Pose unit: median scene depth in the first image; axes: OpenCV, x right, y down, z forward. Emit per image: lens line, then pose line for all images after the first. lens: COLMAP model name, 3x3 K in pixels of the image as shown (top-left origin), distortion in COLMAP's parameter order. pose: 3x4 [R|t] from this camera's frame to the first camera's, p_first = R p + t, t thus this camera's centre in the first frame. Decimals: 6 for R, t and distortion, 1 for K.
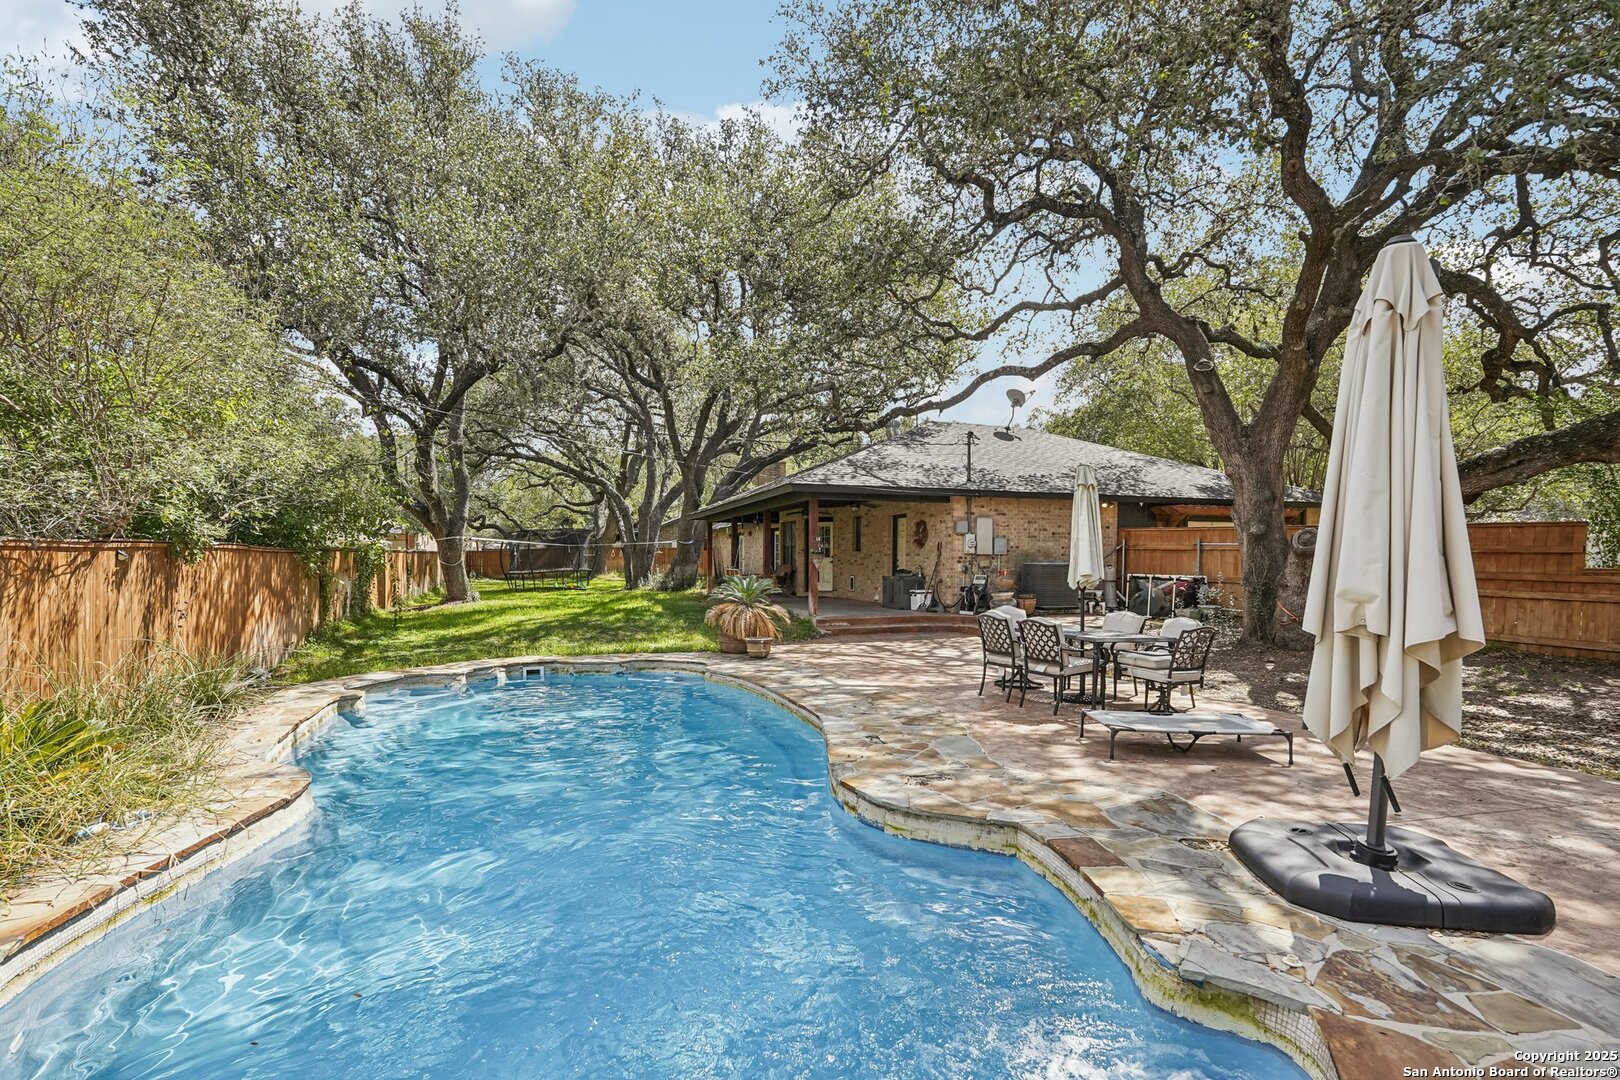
lens RADIAL K [[818.6, 0, 808.2], [0, 818.6, 581.3], [0, 0, 1]] dist [0.001363, 0.001041]
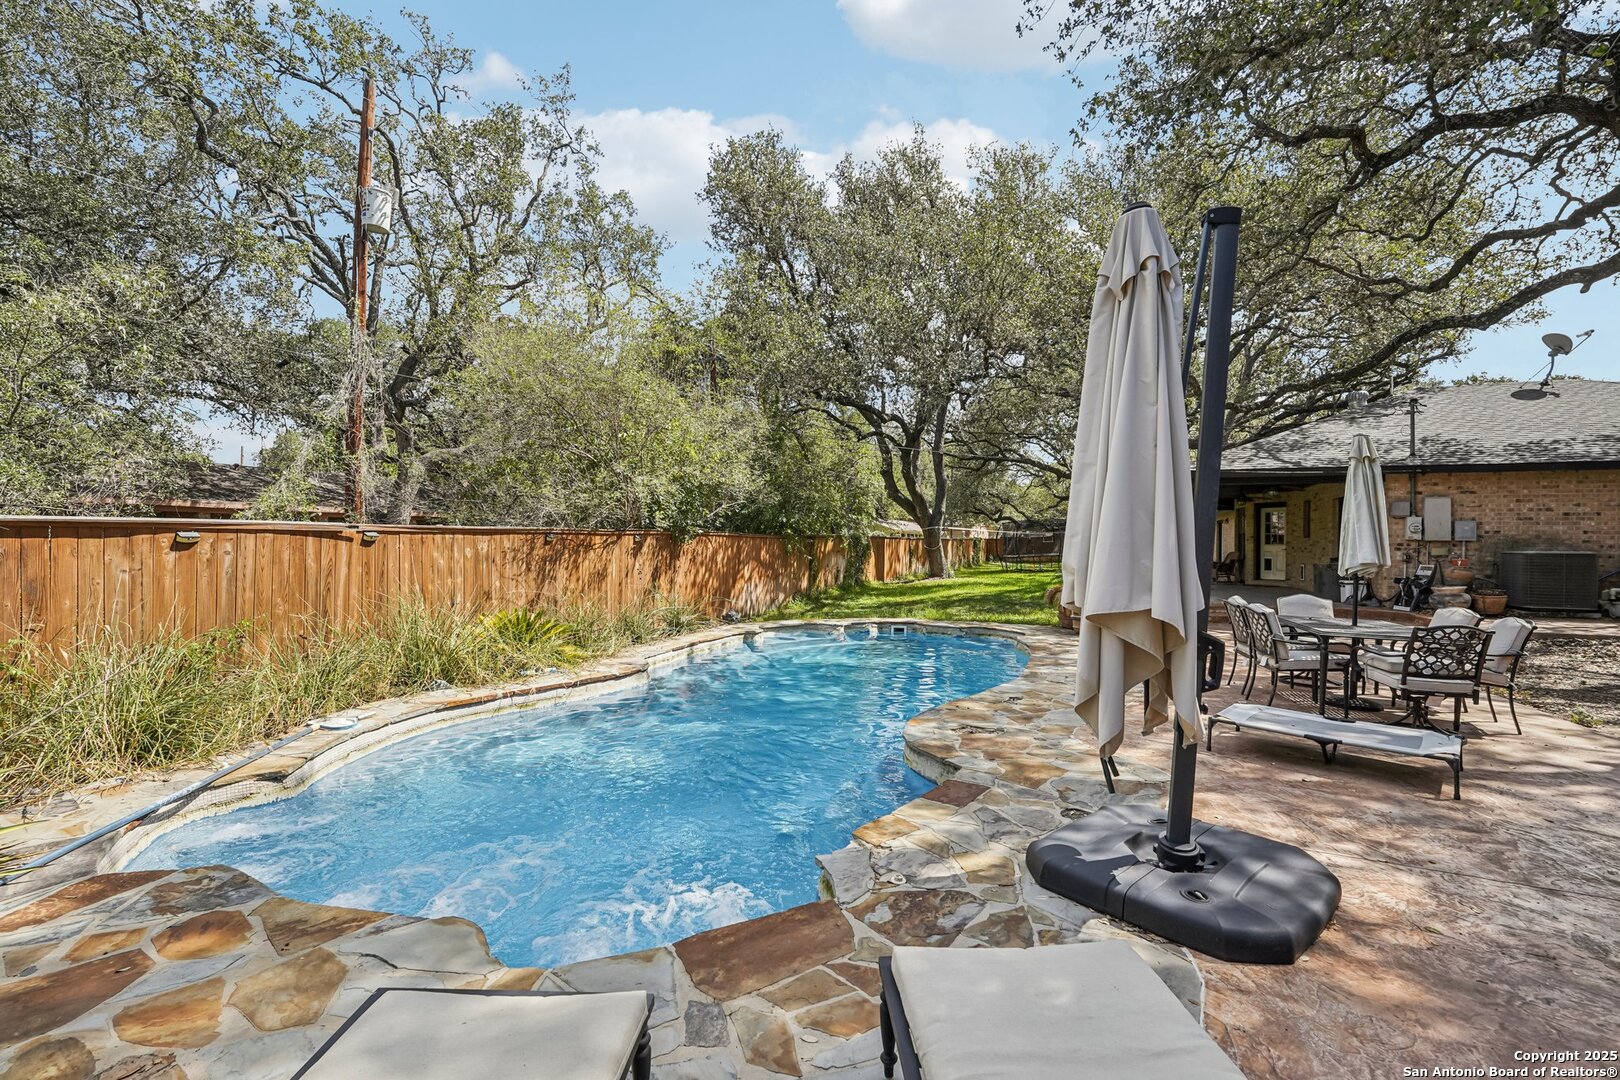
lens RADIAL K [[719.4, 0, 811.8], [0, 719.4, 535.8], [0, 0, 1]] dist [-0.000749, 0.000270]
pose [[0.767110, -0.003119, -0.641508, 0.197627], [-0.024074, 0.999144, -0.033645, 0.002505], [0.641064, 0.041254, 0.766378, 0.020739]]
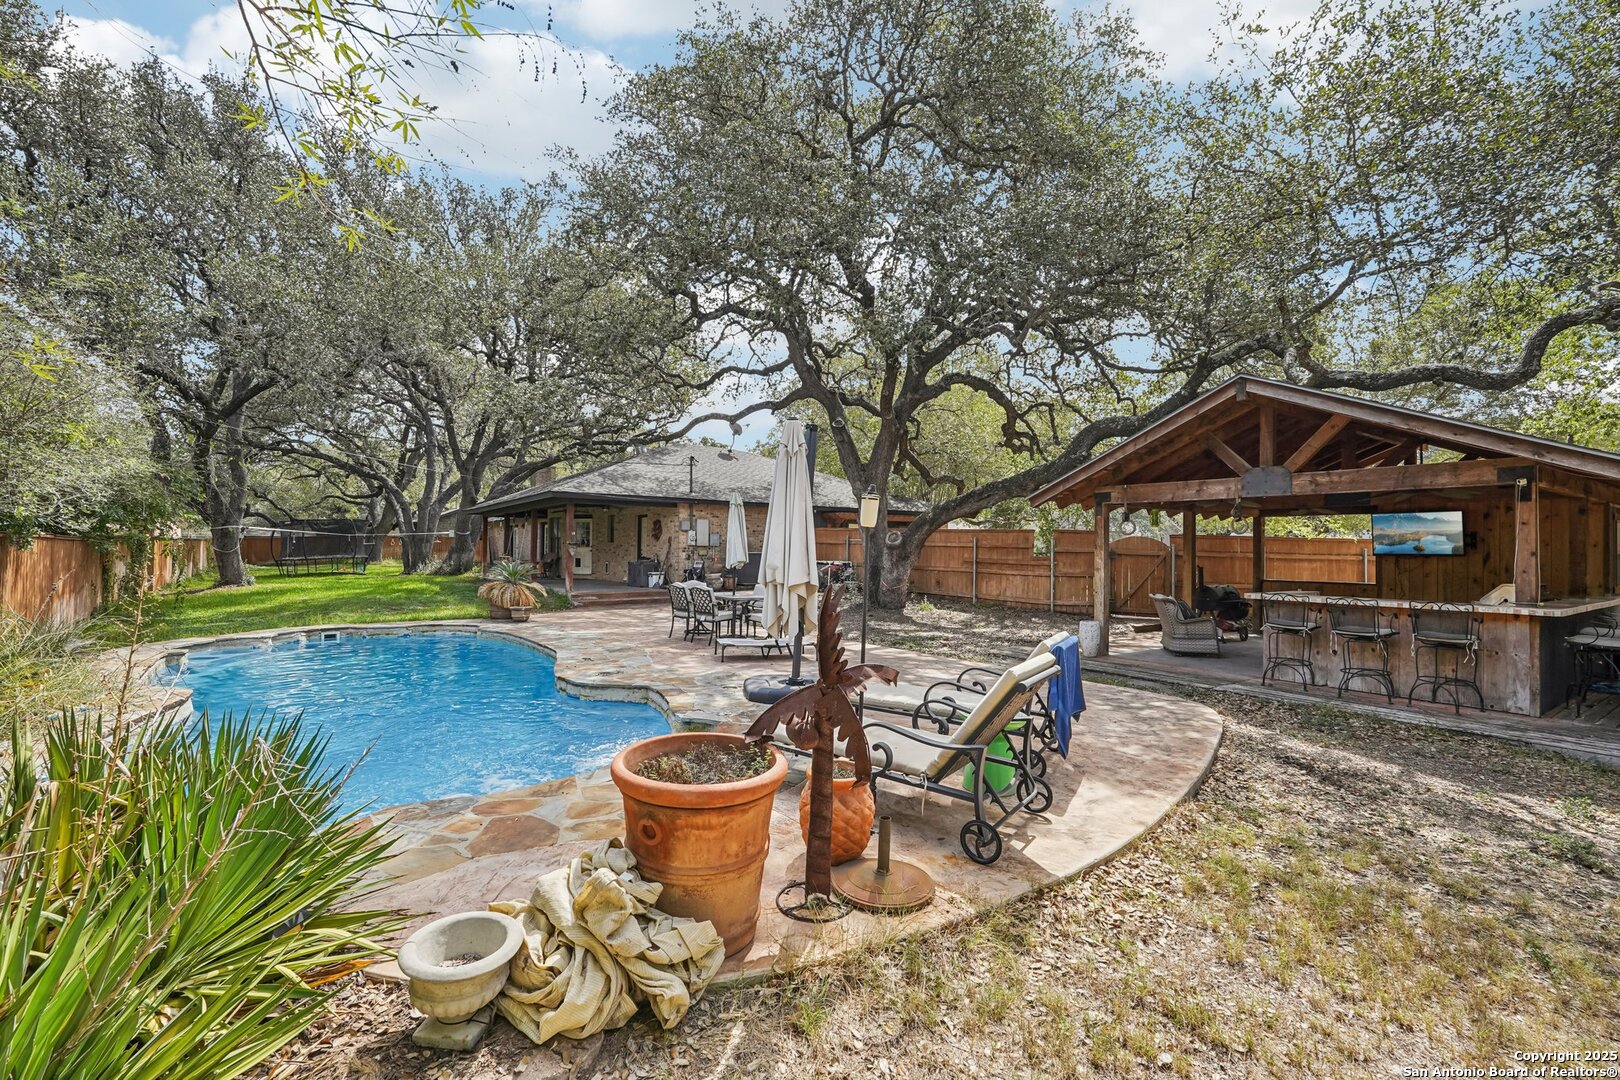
lens RADIAL K [[719.4, 0, 810.3], [0, 719.4, 536.6], [0, 0, 1]] dist [-0.000749, 0.000270]
pose [[0.954735, 0.011211, 0.297245, 0.029999], [0.001768, 0.999058, -0.043359, 0.004160], [-0.297452, 0.041922, 0.953816, -0.202324]]
